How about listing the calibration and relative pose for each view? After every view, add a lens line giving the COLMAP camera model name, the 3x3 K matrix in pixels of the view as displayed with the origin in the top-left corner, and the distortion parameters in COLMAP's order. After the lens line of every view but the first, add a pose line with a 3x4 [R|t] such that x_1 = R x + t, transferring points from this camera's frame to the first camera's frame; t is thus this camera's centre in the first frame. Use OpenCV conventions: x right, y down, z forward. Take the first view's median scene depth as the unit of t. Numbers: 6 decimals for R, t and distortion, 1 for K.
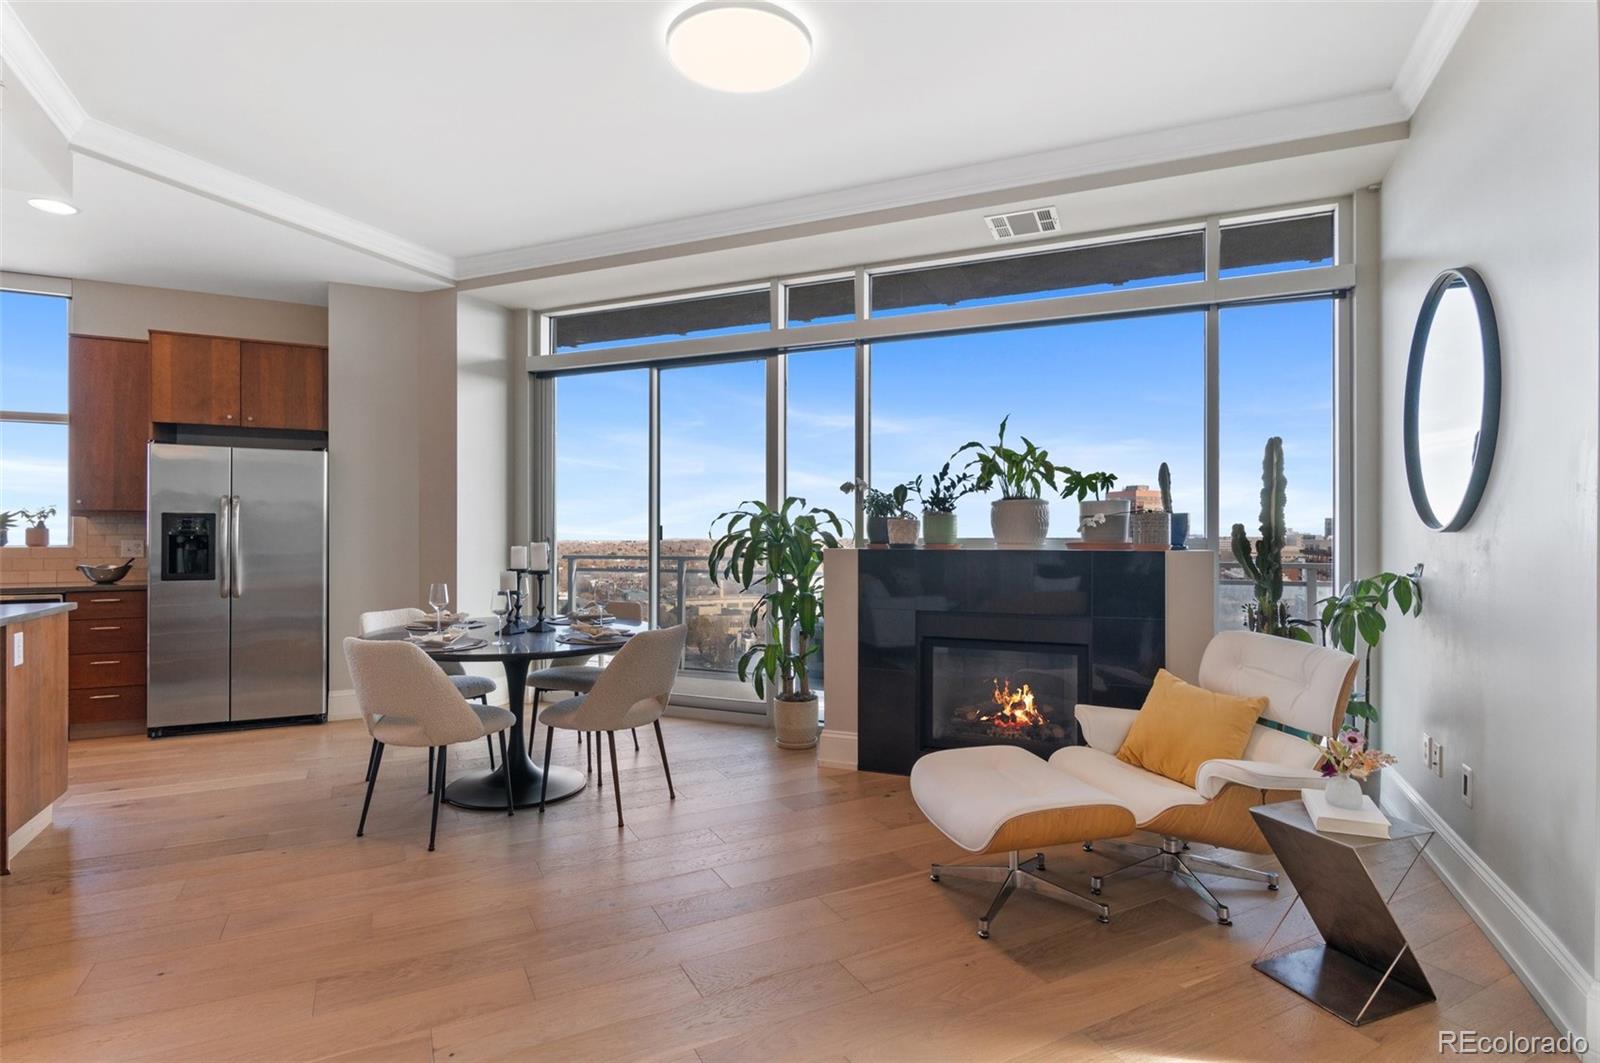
lens RADIAL K [[809.4, 0, 794.7], [0, 809.4, 534.3], [0, 0, 1]] dist [-0.000691, 0.000193]
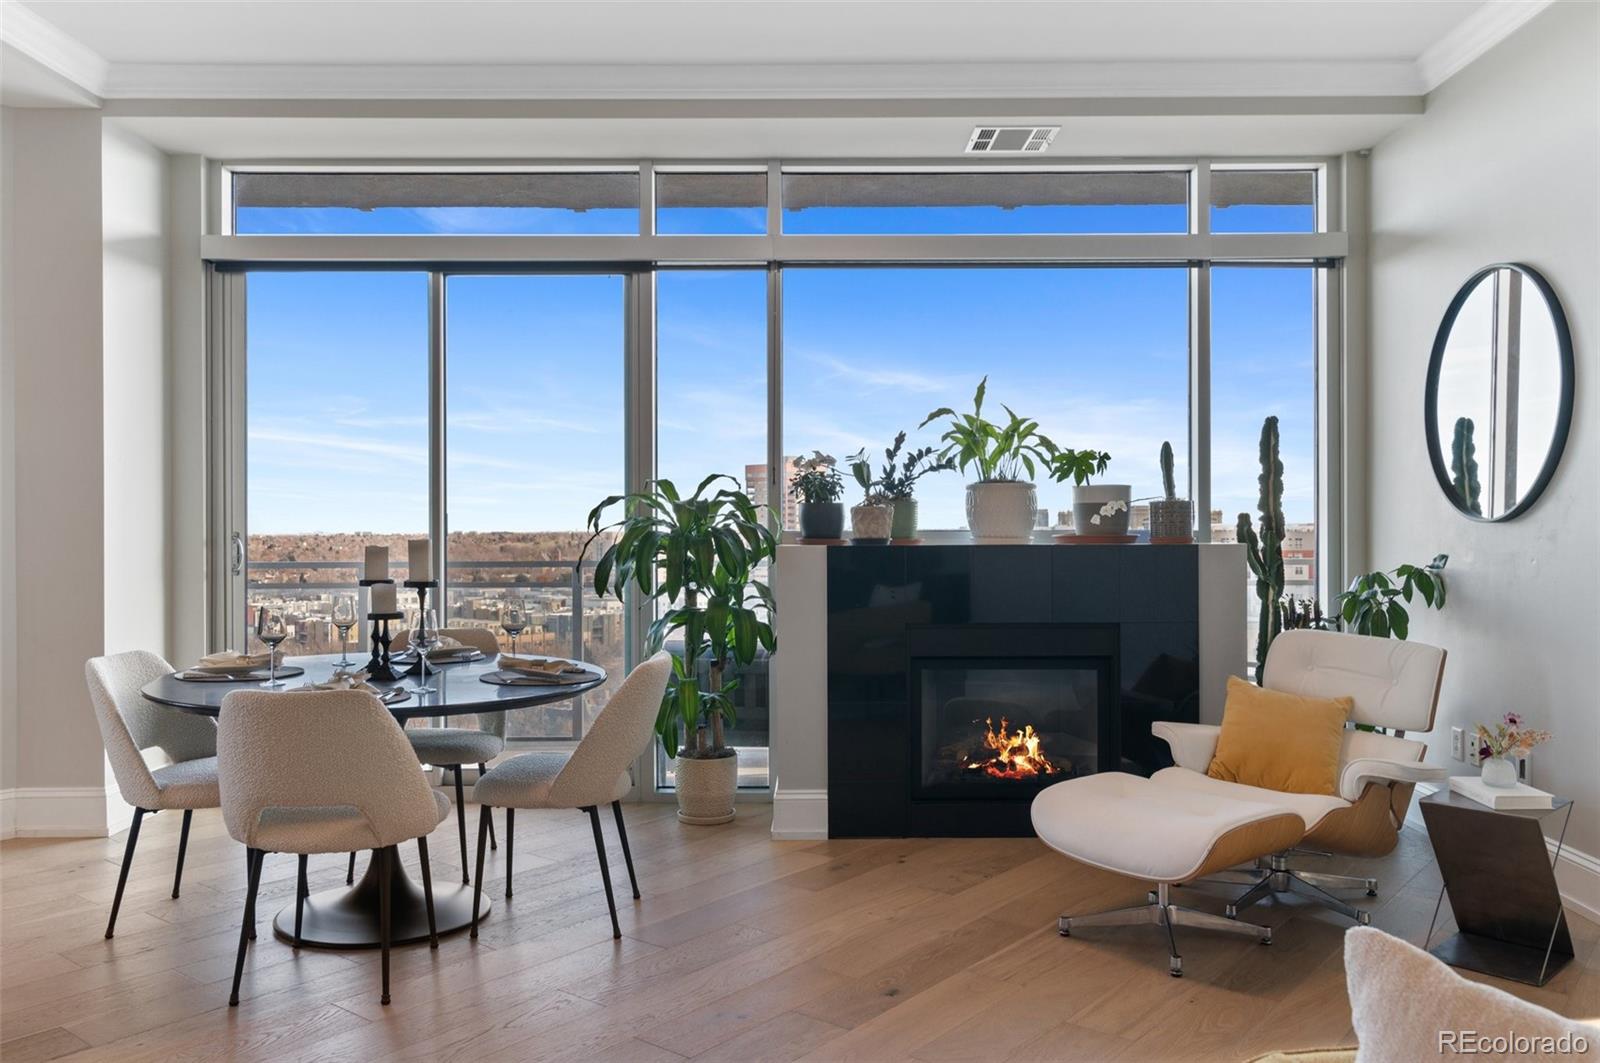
lens RADIAL K [[1256.7, 0, 800.0], [0, 1256.7, 531.5], [0, 0, 1]] dist [0.001831, 0.006964]
pose [[0.916229, -0.003292, 0.400642, -0.399000], [0.001816, 0.999990, 0.004062, 0.000329], [-0.400652, -0.002994, 0.916226, -0.059350]]
